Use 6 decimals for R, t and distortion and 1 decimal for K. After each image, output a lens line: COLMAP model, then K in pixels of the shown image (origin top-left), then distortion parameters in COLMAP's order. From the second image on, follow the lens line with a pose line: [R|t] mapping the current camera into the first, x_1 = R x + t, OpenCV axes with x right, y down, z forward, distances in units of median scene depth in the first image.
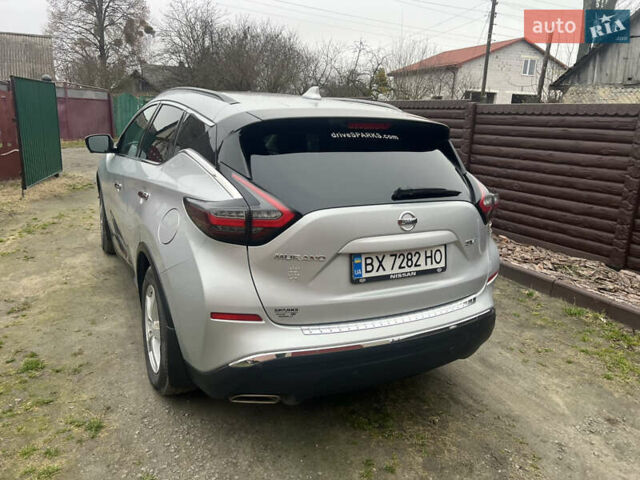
lens RADIAL K [[477.4, 0, 320.0], [0, 477.4, 240.0], [0, 0, 1]] dist [0.066020, -0.074184]
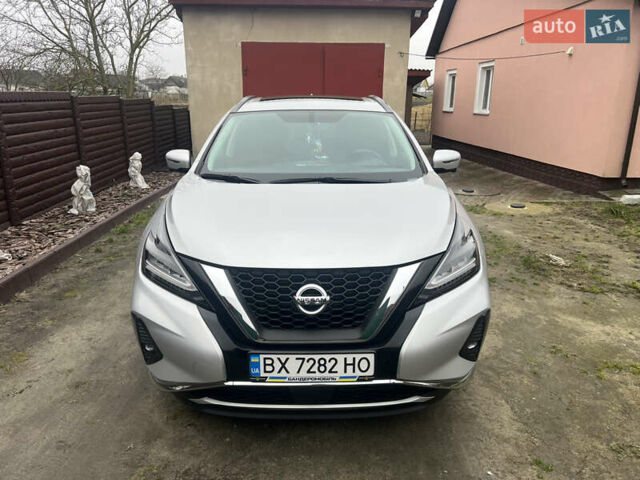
lens RADIAL K [[477.4, 0, 320.0], [0, 477.4, 240.0], [0, 0, 1]] dist [0.066020, -0.074184]
pose [[-0.882181, -0.180096, 0.435112, -1.228177], [0.077555, 0.855798, 0.511463, -0.999226], [-0.464481, 0.484948, -0.741001, 3.370413]]
